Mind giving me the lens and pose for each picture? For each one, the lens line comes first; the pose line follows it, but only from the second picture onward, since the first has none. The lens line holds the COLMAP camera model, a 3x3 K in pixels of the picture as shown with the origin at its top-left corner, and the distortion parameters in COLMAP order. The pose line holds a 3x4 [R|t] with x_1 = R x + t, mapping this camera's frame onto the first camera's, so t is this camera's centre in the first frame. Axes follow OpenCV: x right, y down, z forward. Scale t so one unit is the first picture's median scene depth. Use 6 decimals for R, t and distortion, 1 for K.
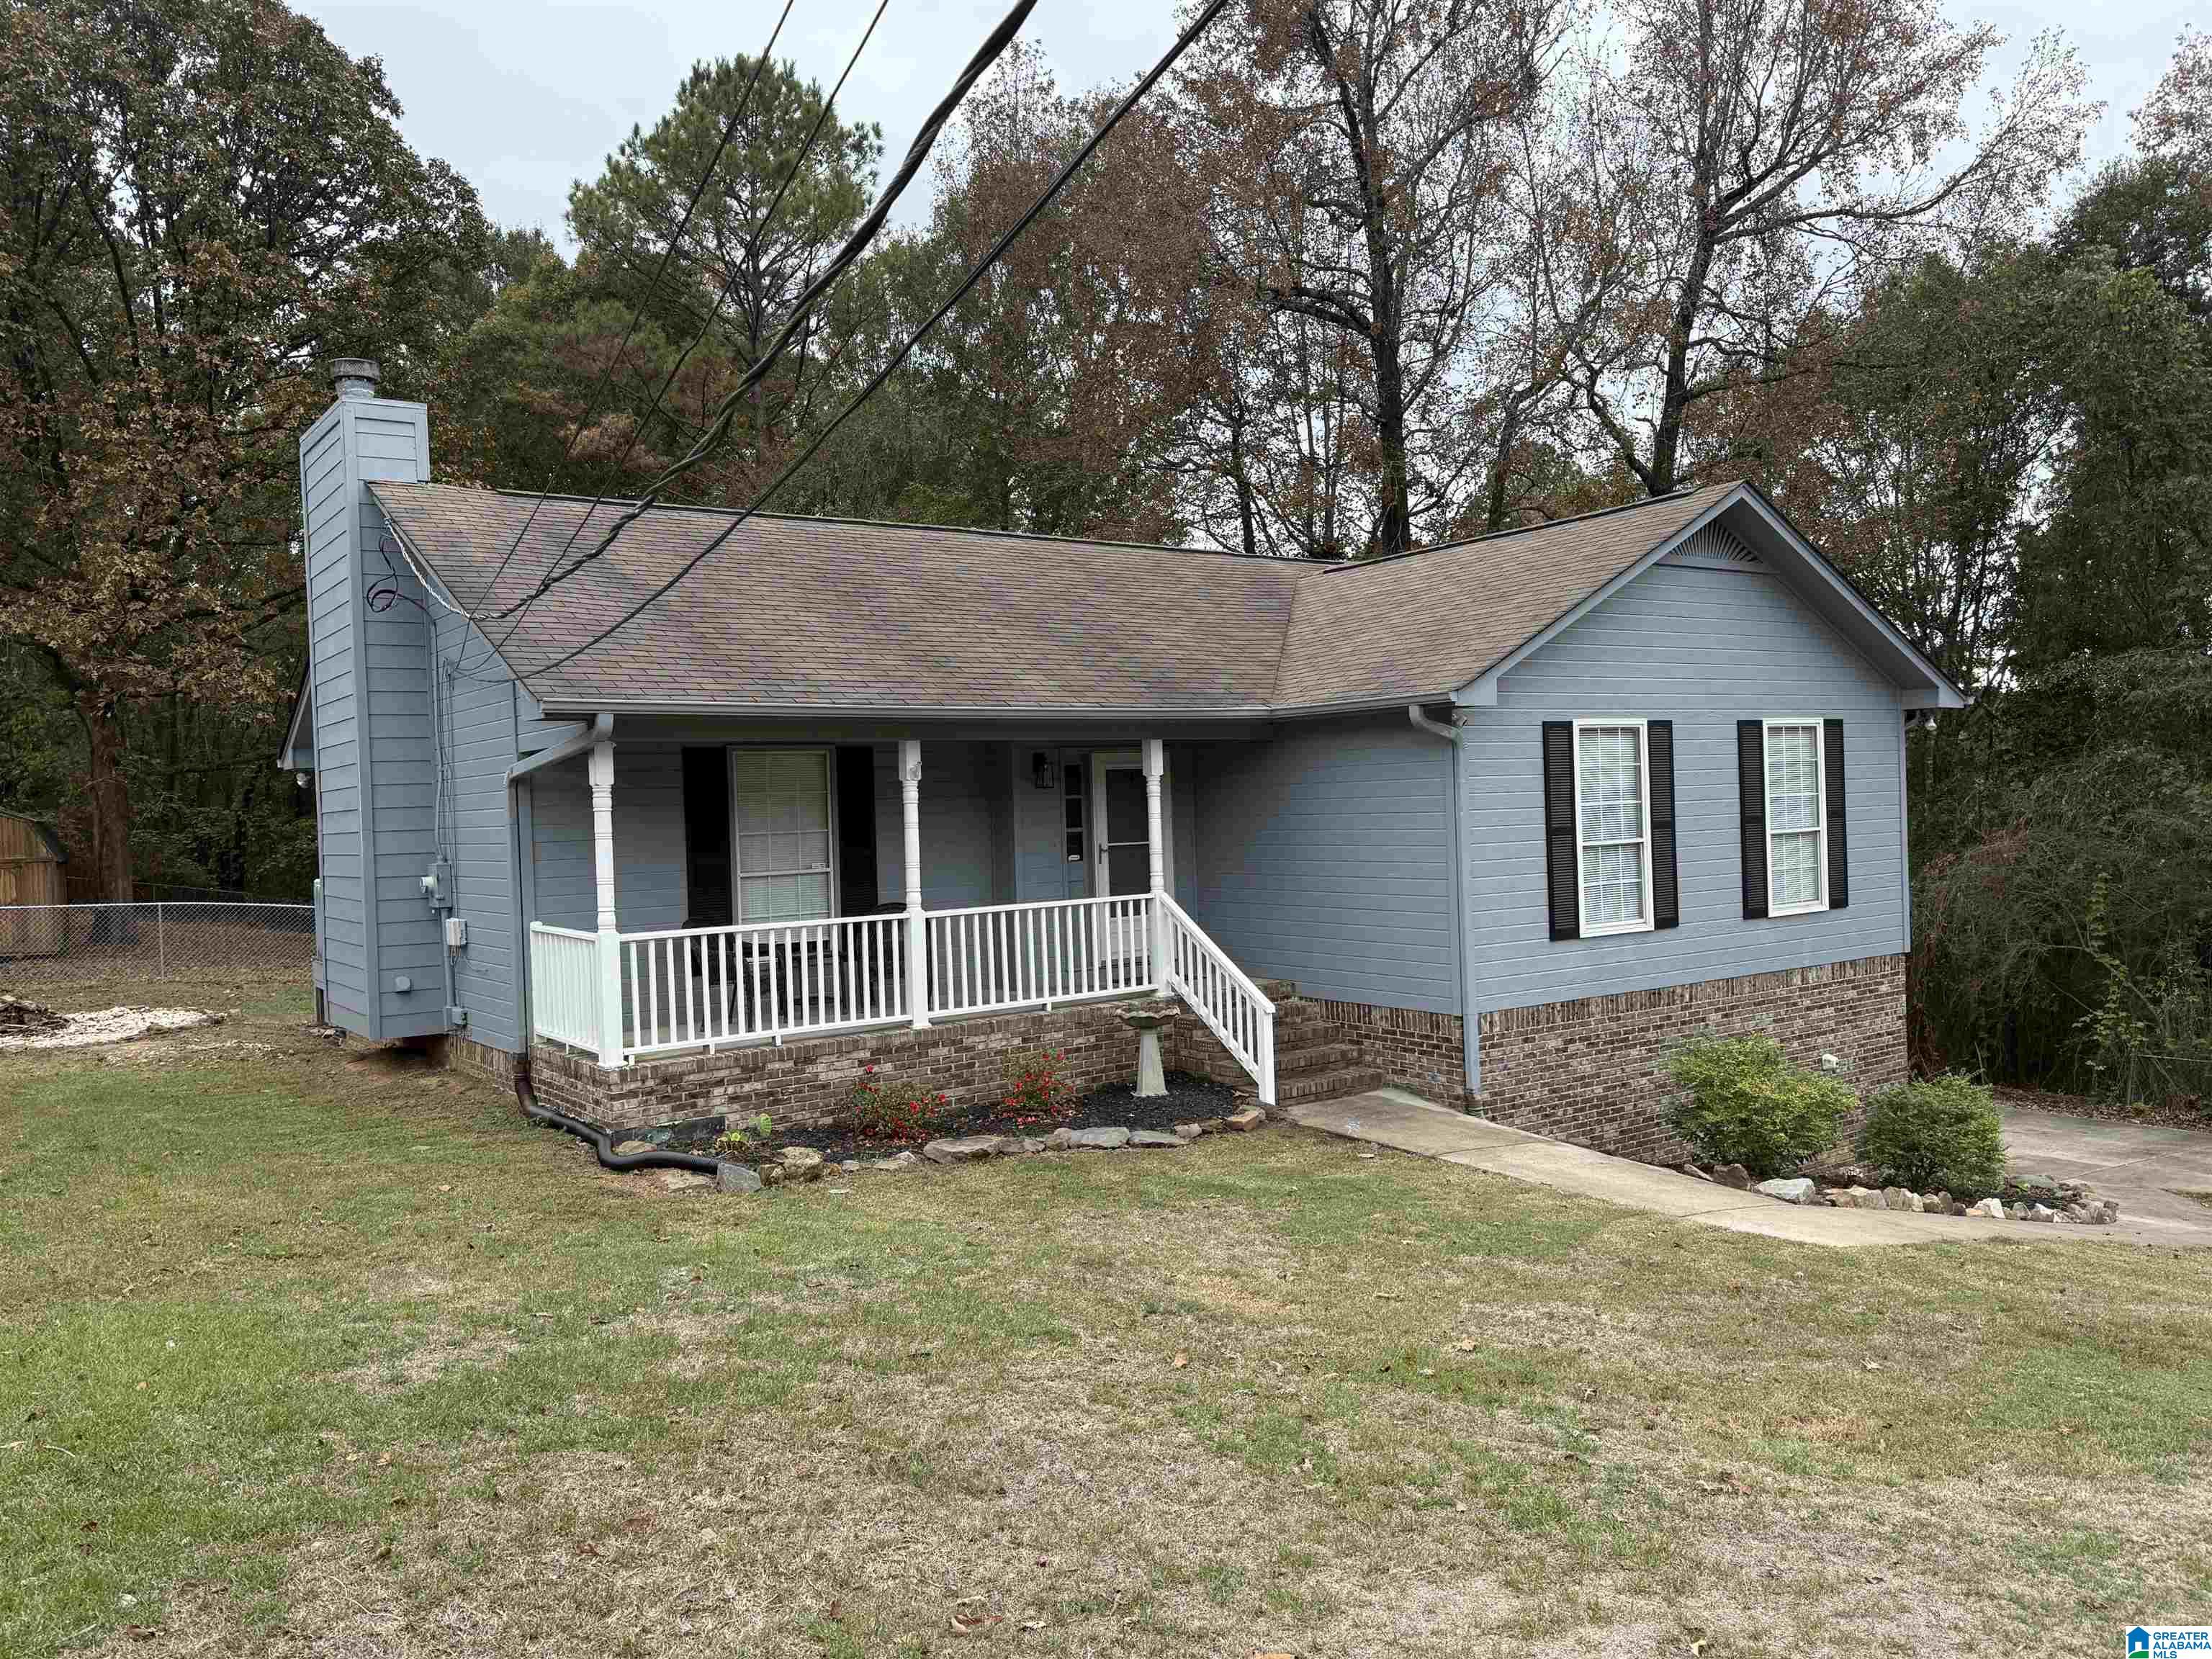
lens RADIAL K [[1623.9, 0, 1106.0], [0, 1623.9, 829.5], [0, 0, 1]] dist [0.142770, -0.204082]
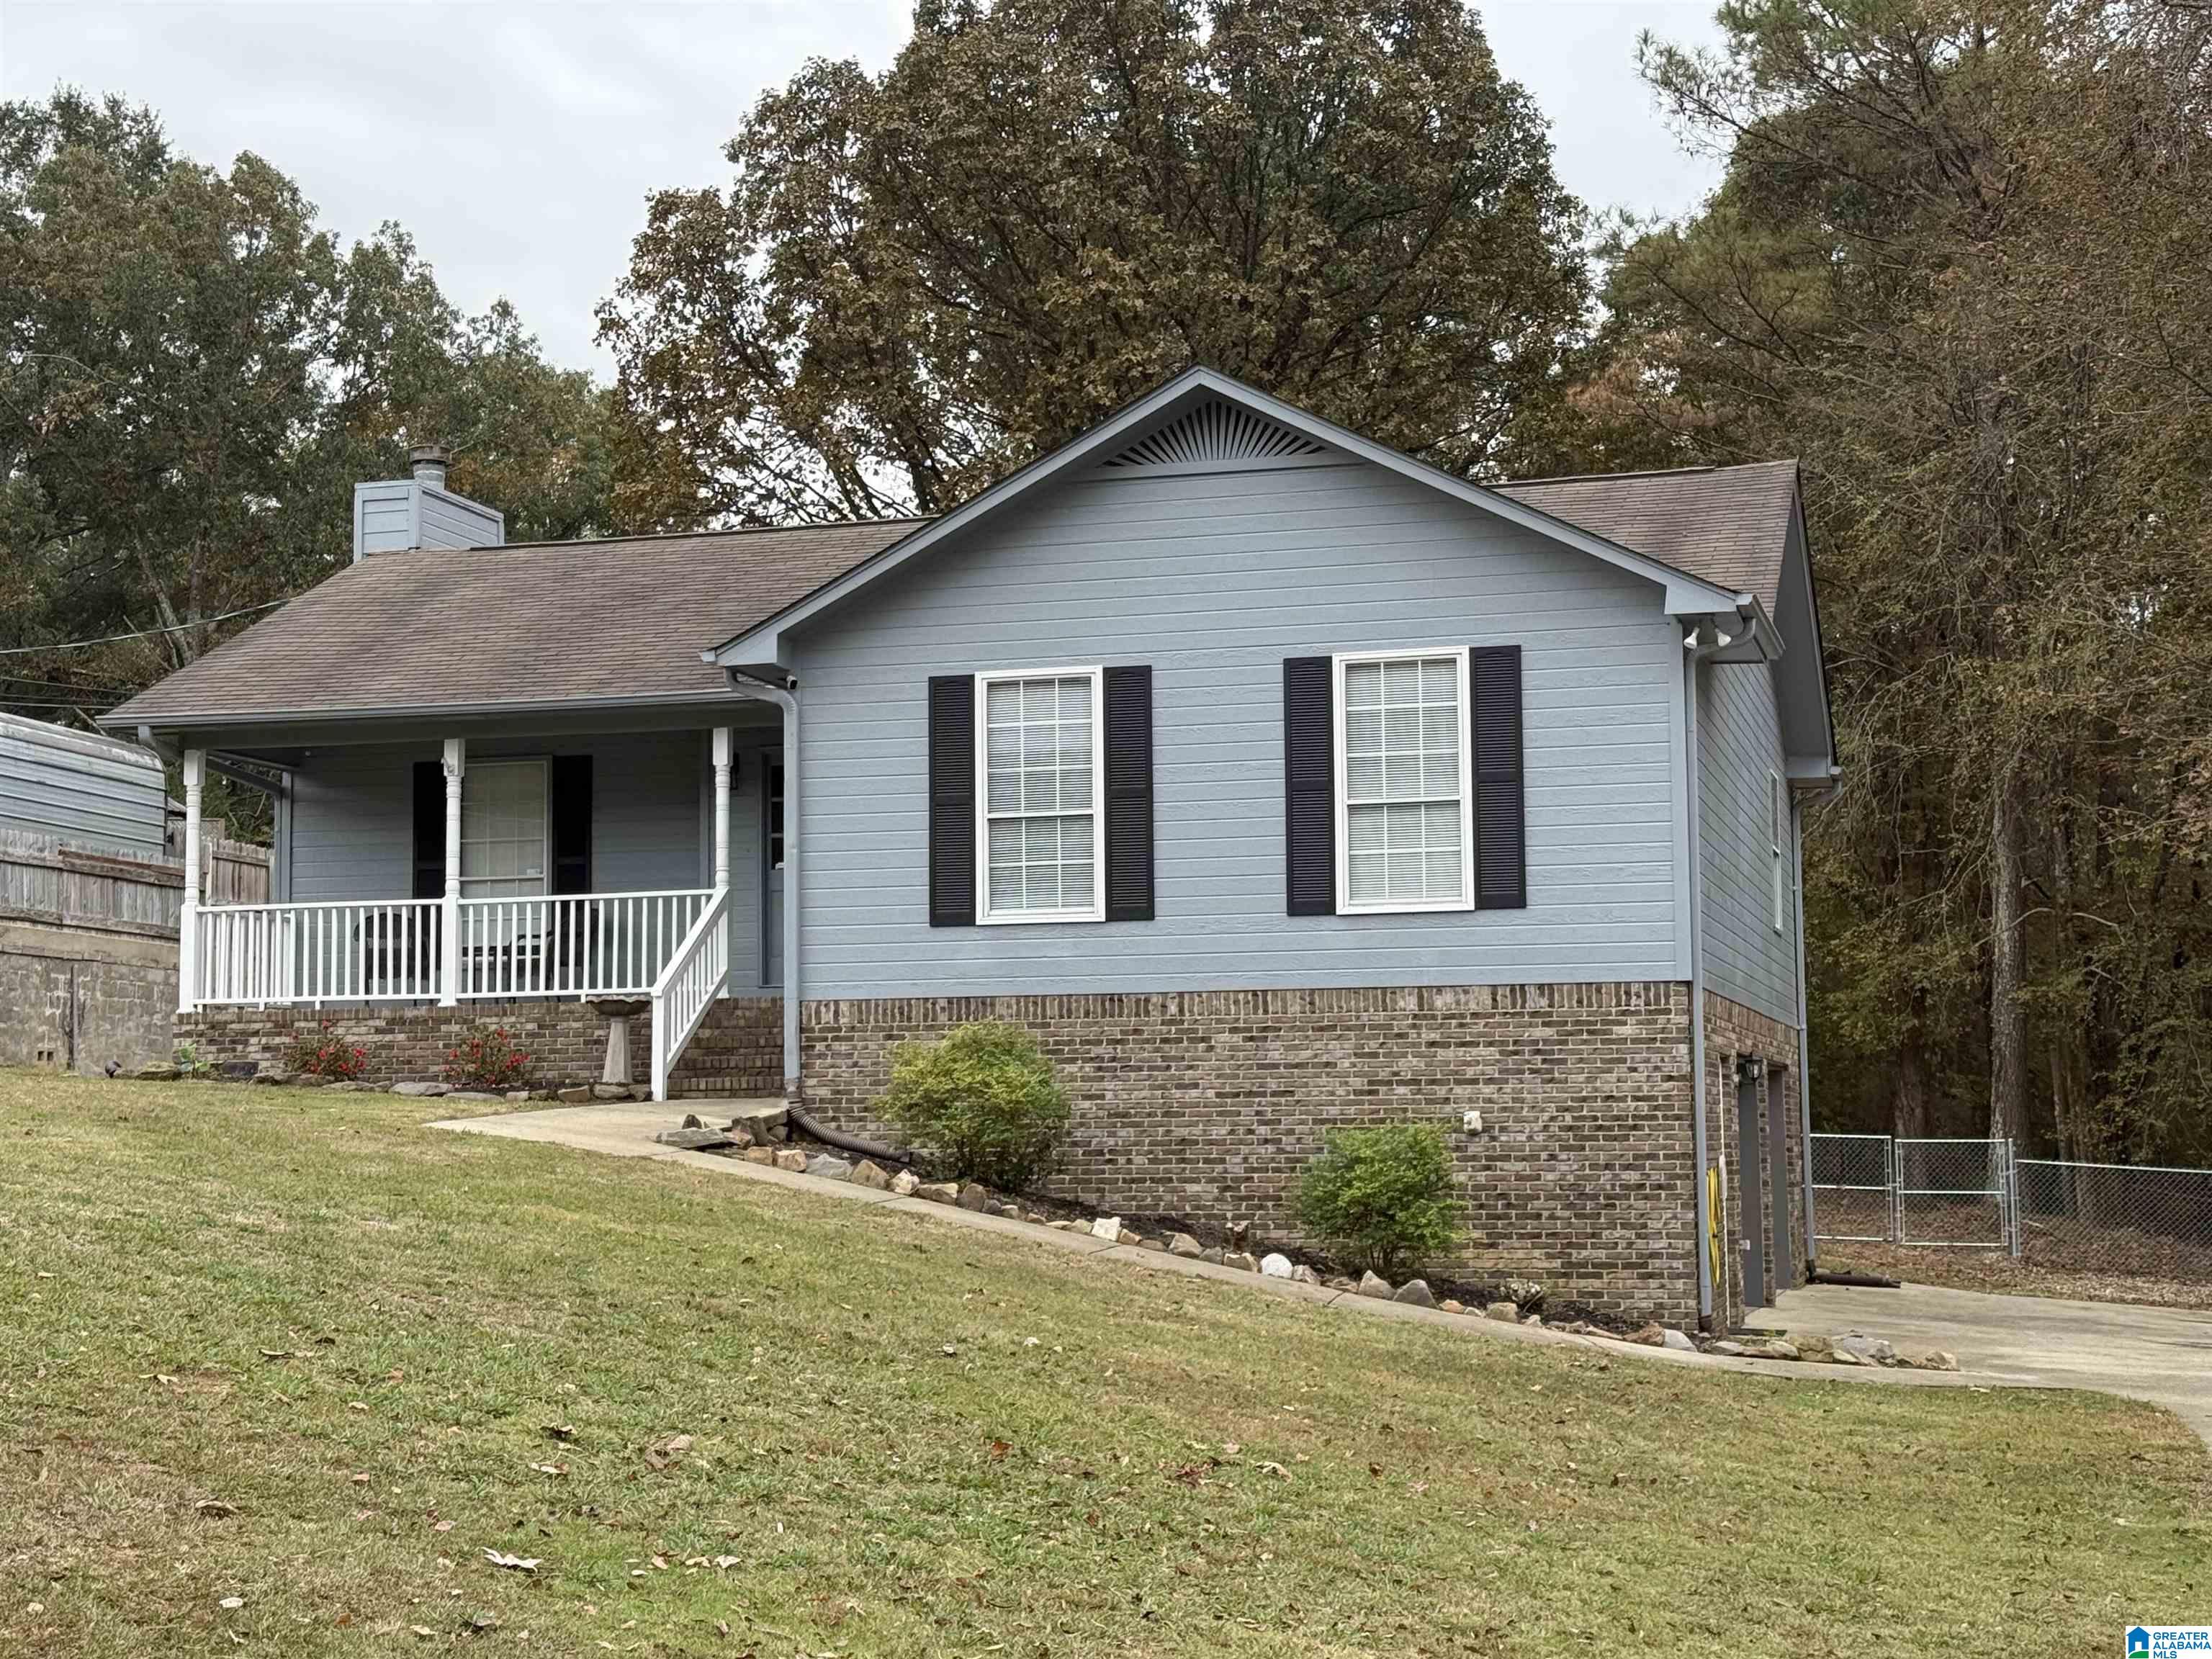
lens RADIAL K [[3217.5, 0, 1106.0], [0, 3217.5, 829.5], [0, 0, 1]] dist [0.168013, -0.015561]
pose [[0.626256, -0.047018, -0.778198, 1.693644], [-0.023253, 0.996609, -0.078927, 0.152120], [0.779270, 0.067524, 0.623040, 0.000545]]
